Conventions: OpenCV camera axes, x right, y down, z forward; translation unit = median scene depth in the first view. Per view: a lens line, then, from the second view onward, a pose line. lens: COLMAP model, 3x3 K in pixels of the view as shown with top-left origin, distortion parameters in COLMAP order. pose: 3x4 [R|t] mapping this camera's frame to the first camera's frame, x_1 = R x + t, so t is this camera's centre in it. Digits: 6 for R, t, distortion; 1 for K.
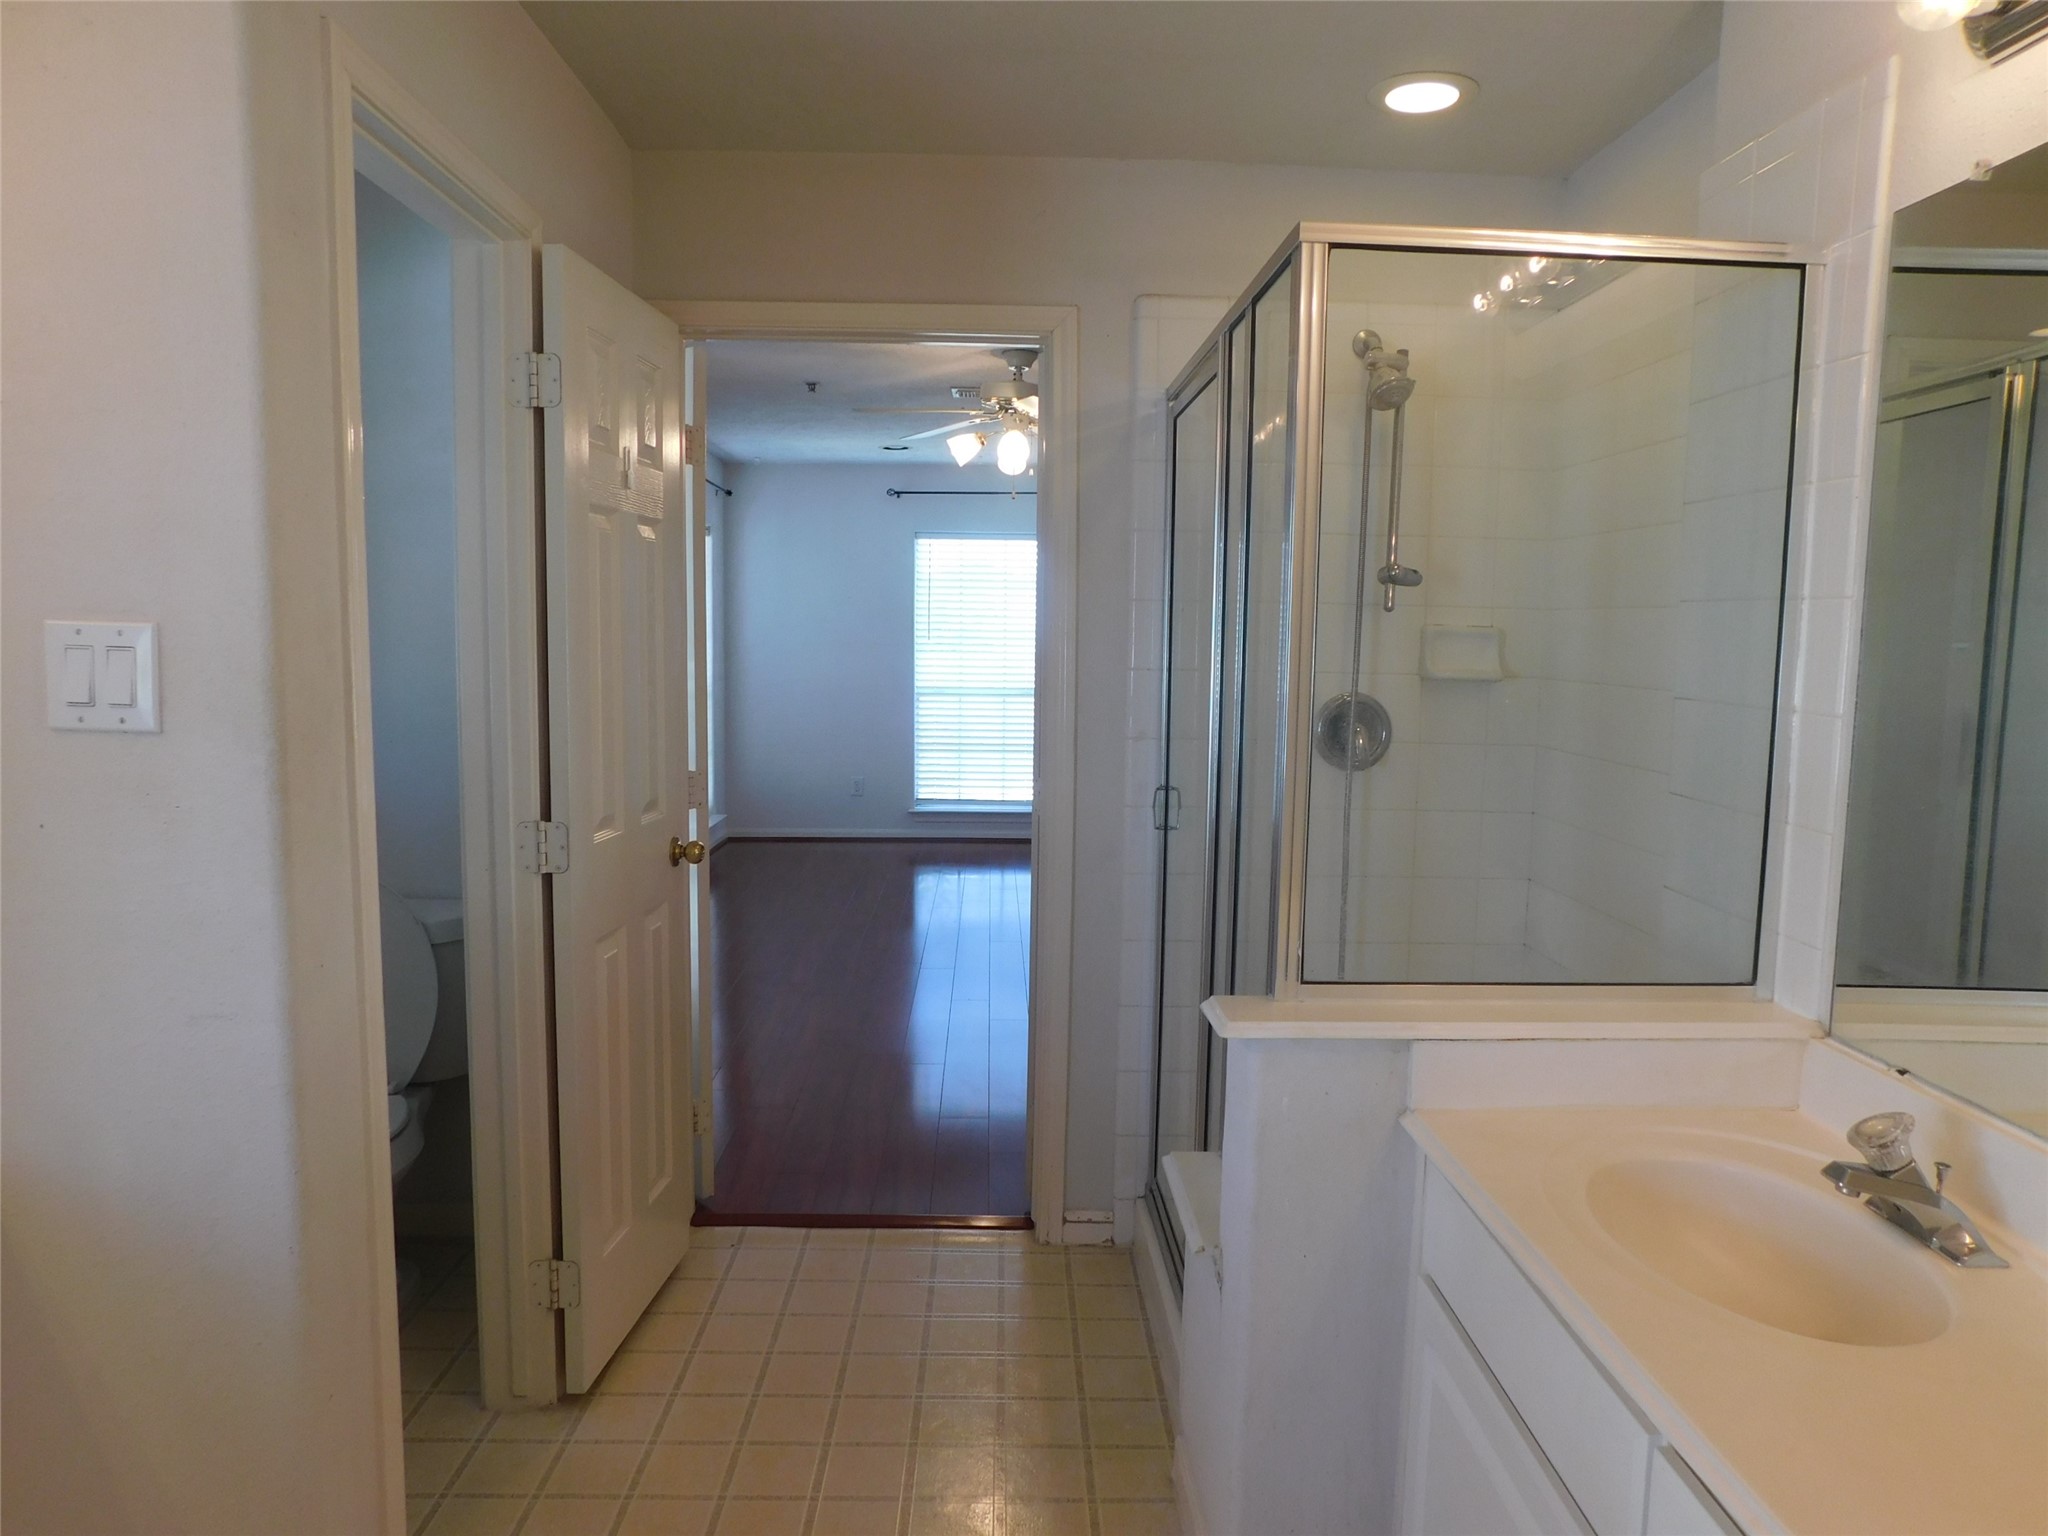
lens RADIAL K [[1364.6, 0, 1027.8], [0, 1364.6, 750.8], [0, 0, 1]] dist [-0.068316, 0.057617]
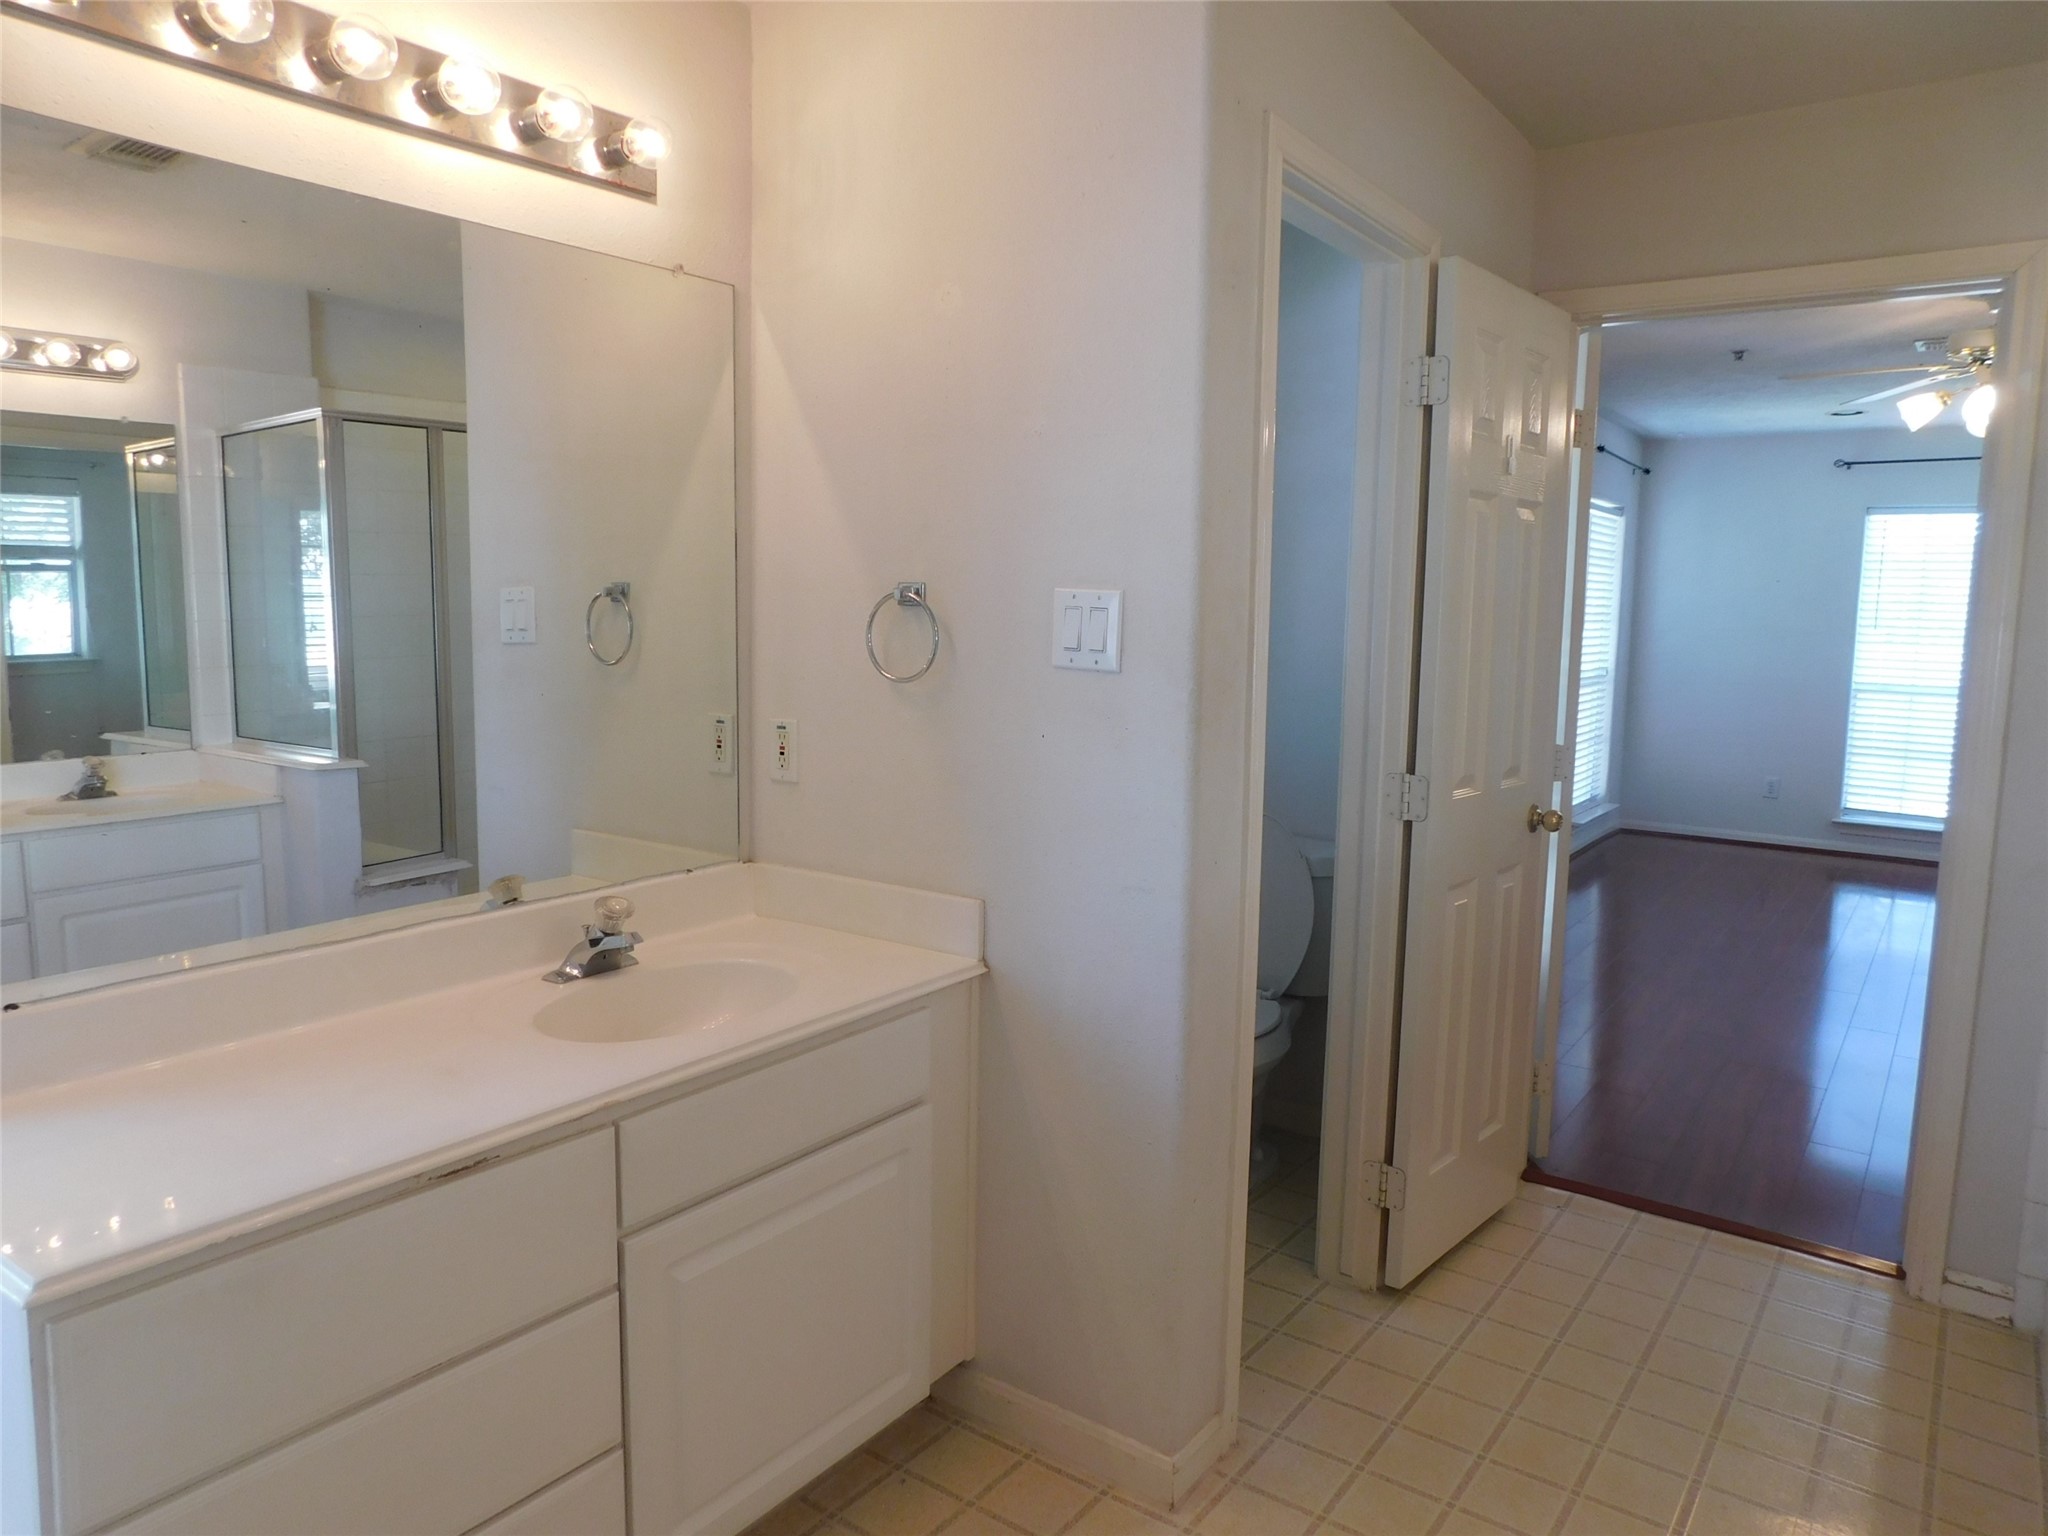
lens RADIAL K [[1364.6, 0, 1032.6], [0, 1364.6, 774.3], [0, 0, 1]] dist [-0.068316, 0.057617]
pose [[0.798341, 0.082458, -0.596533, 0.058639], [-0.065187, 0.996593, 0.050518, 0.013467], [0.598667, -0.001444, 0.800997, -0.081338]]
